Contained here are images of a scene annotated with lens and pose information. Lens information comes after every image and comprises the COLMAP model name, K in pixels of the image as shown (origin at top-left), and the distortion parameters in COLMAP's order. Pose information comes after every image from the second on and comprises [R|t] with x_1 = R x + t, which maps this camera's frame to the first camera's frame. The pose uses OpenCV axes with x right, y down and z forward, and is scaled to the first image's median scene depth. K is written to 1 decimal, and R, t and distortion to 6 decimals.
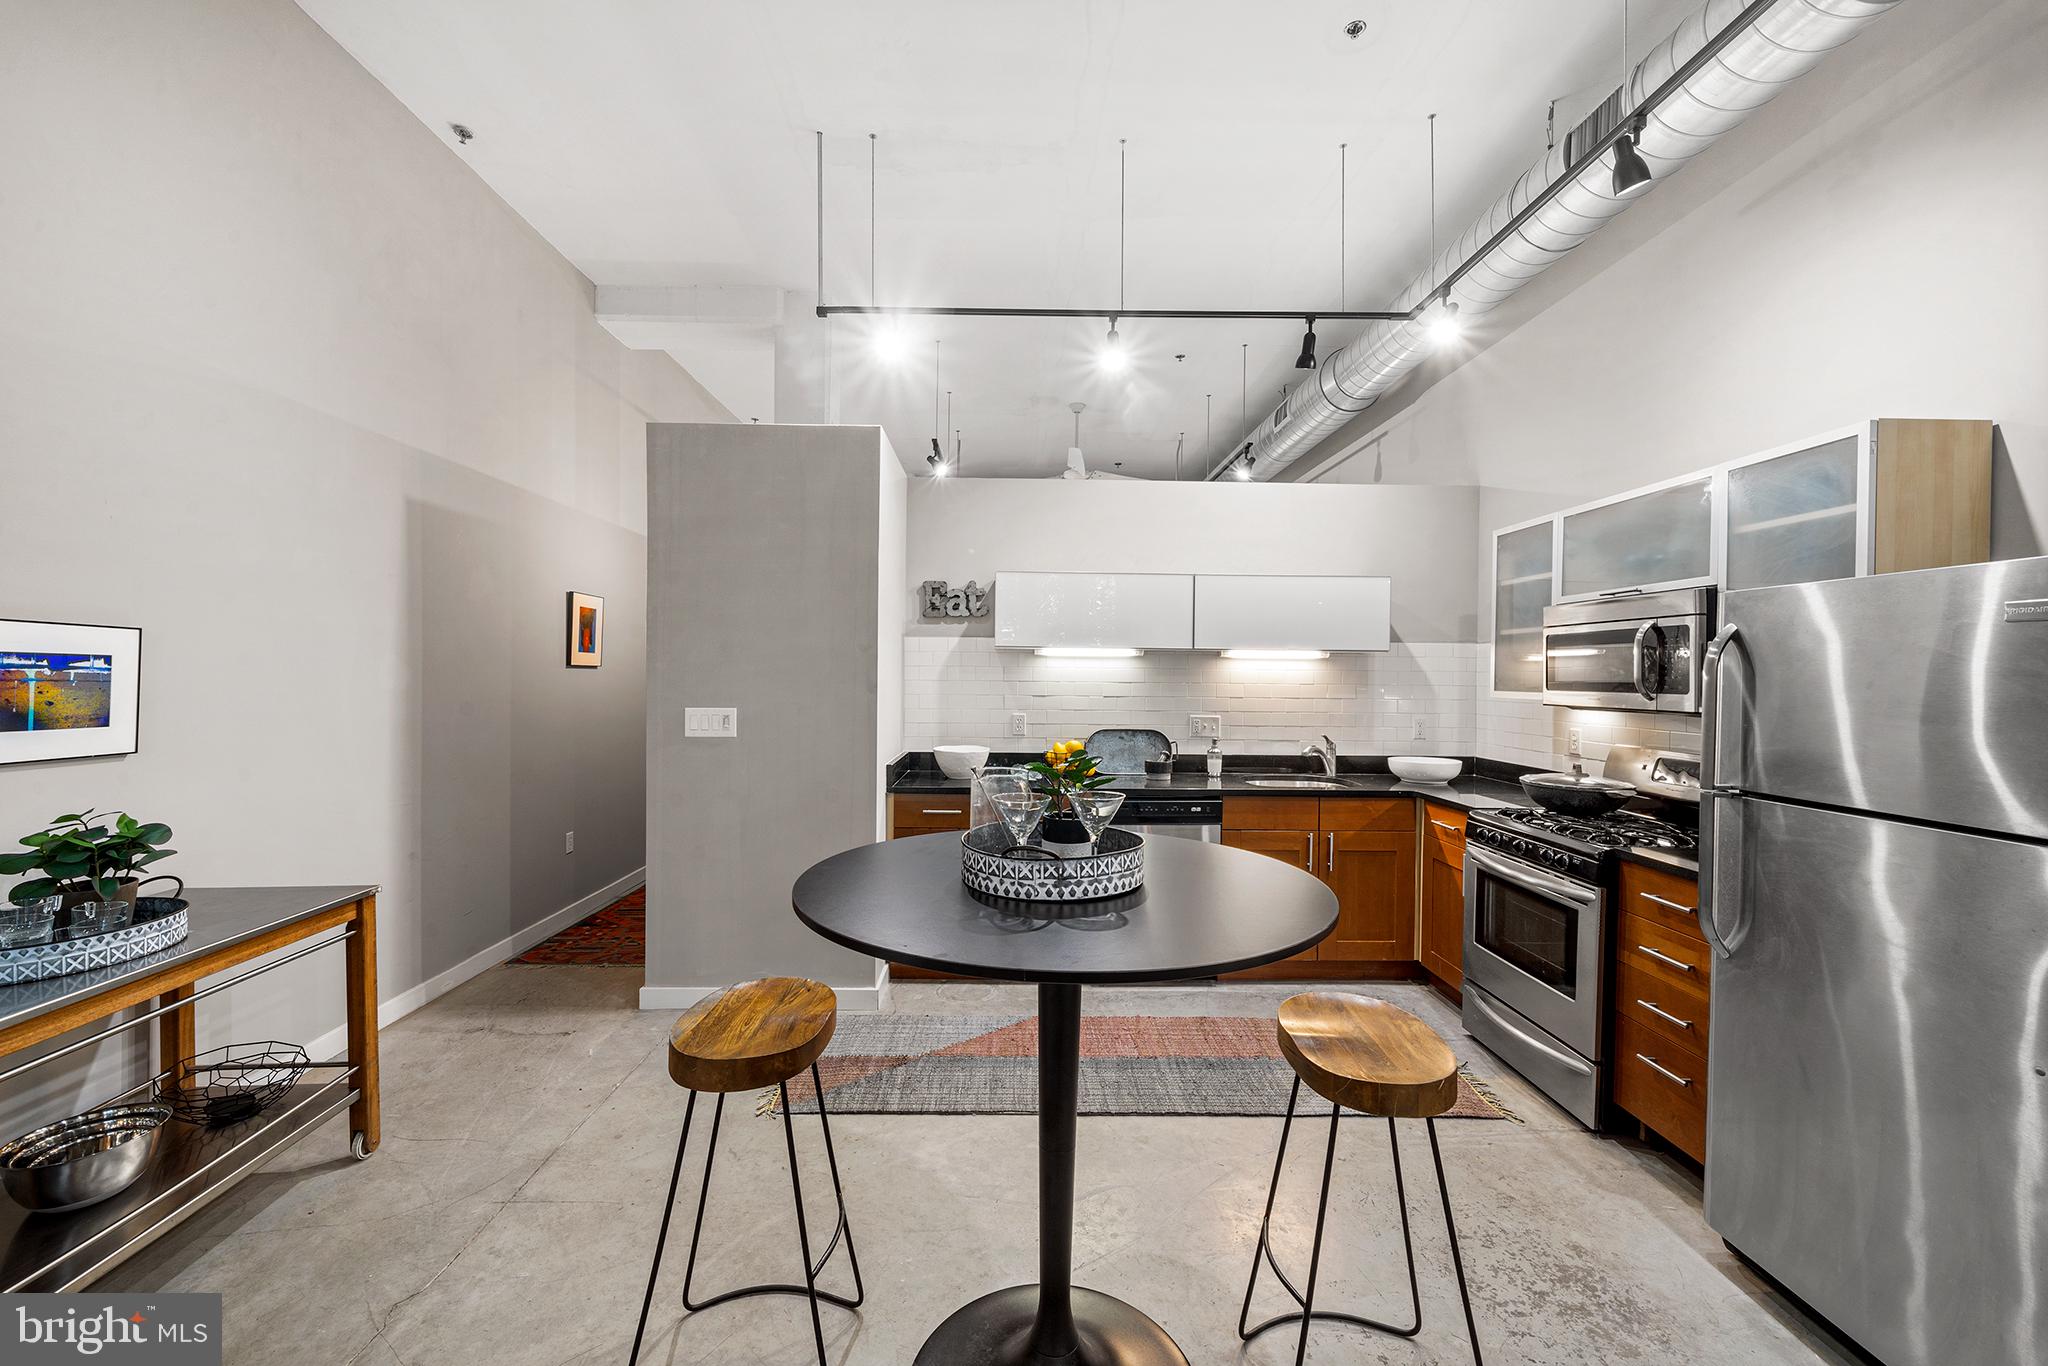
lens RADIAL K [[817.9, 0, 1026.1], [0, 817.9, 688.0], [0, 0, 1]] dist [-0.001844, -0.000472]
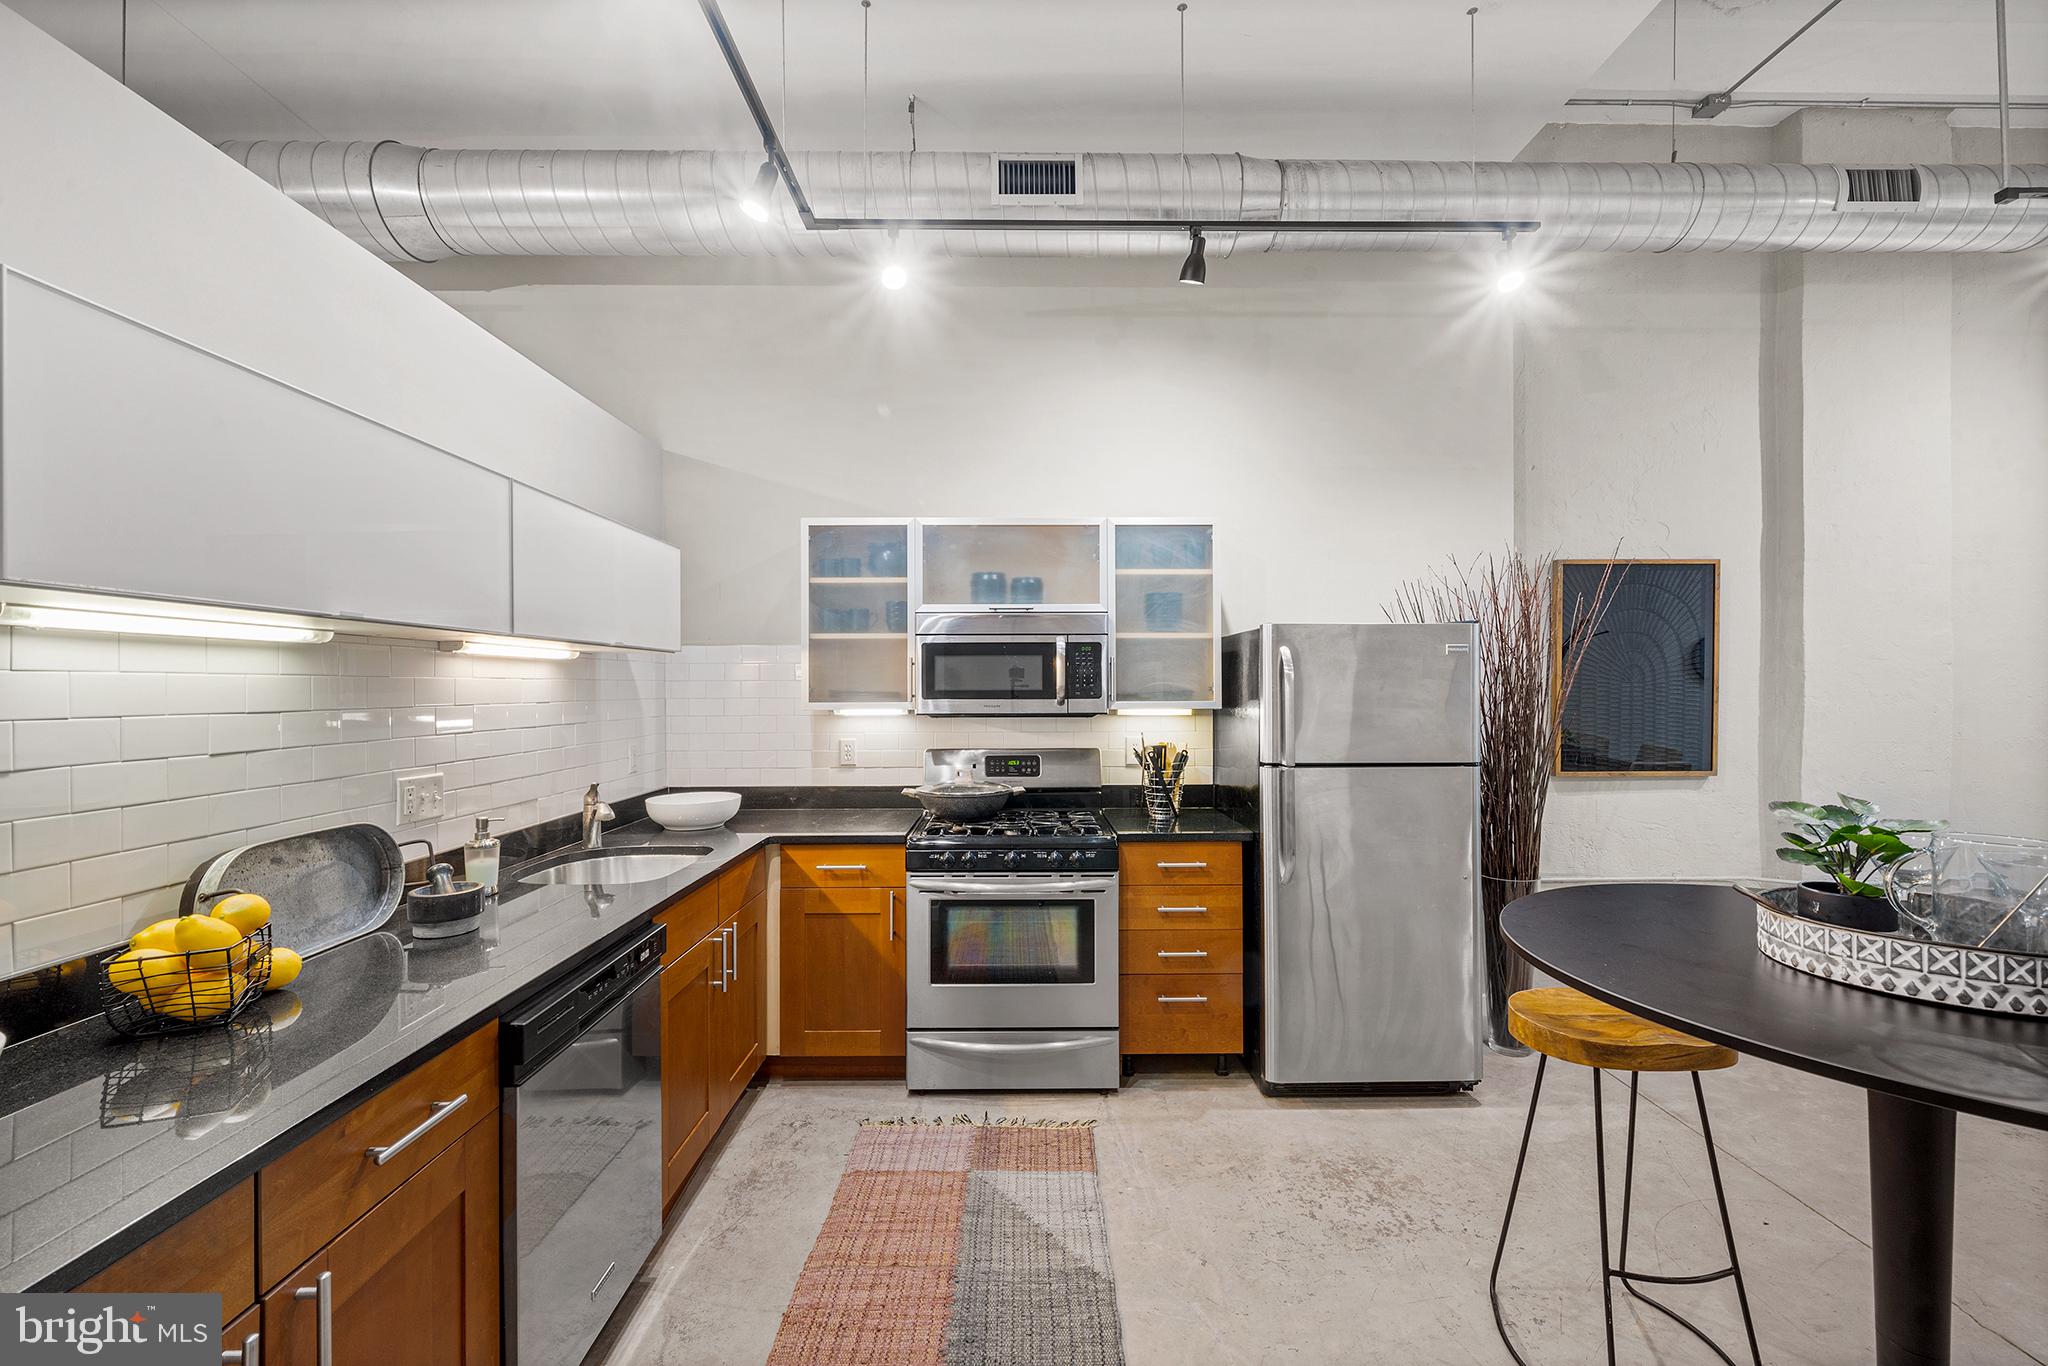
lens RADIAL K [[817.9, 0, 1032.2], [0, 817.9, 685.4], [0, 0, 1]] dist [-0.001844, -0.000472]
pose [[0.007965, -0.008810, 0.999929, -0.315230], [0.021608, 0.999729, 0.008636, -0.018431], [-0.999735, 0.021538, 0.008154, 0.811883]]
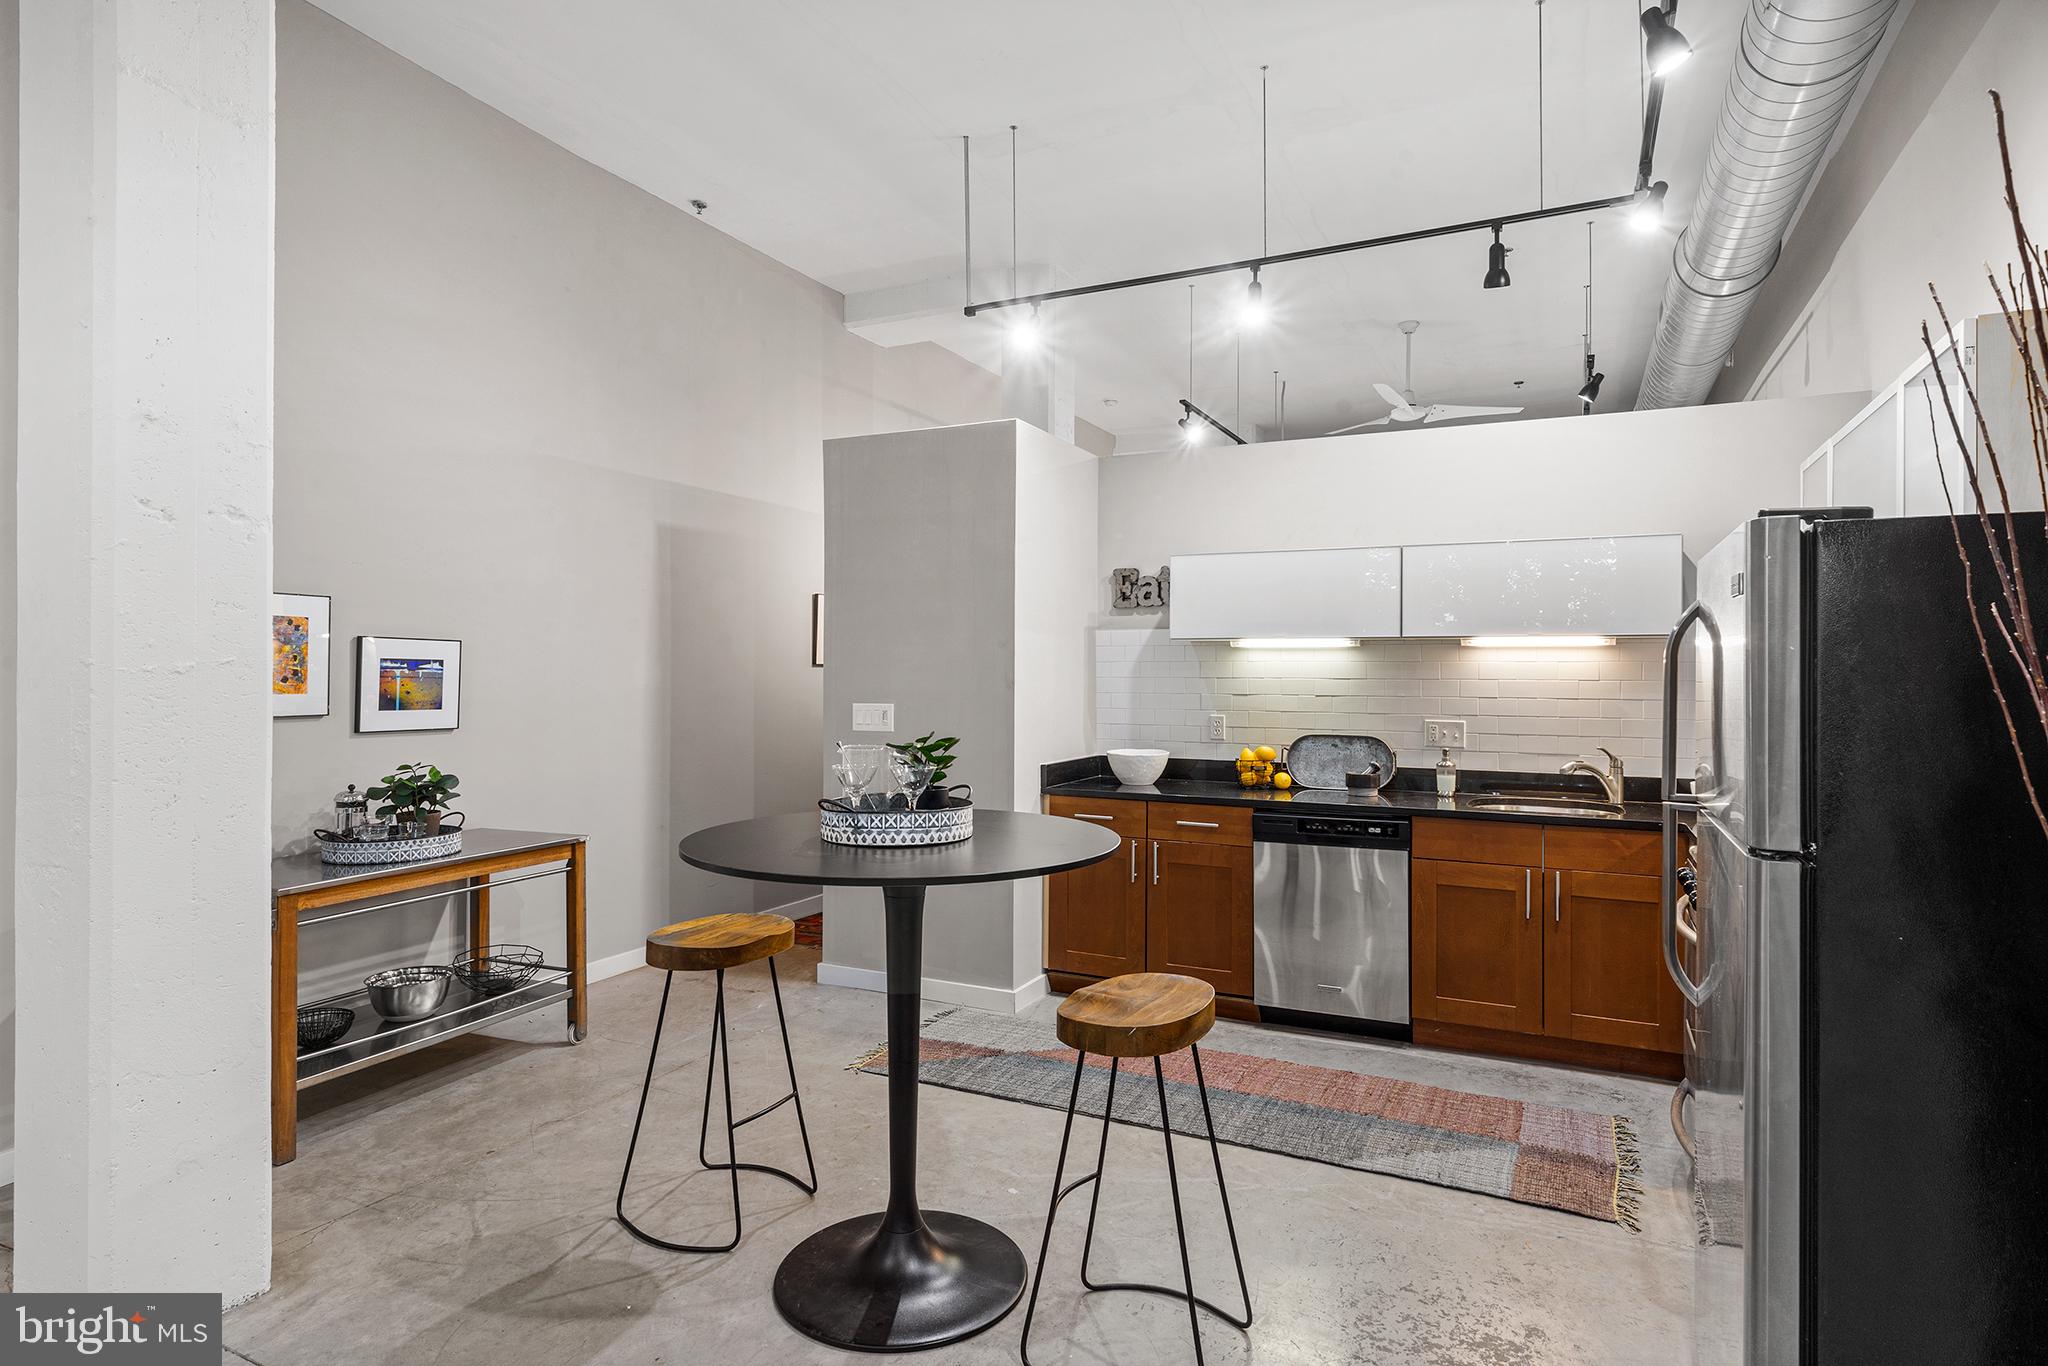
lens RADIAL K [[1097.4, 0, 1045.1], [0, 1097.4, 675.5], [0, 0, 1]] dist [-0.001484, 0.001016]
pose [[0.895144, -0.004373, -0.445756, 0.437844], [-0.002372, 0.999891, -0.014573, 0.008447], [0.445771, 0.014103, 0.895036, -0.164311]]
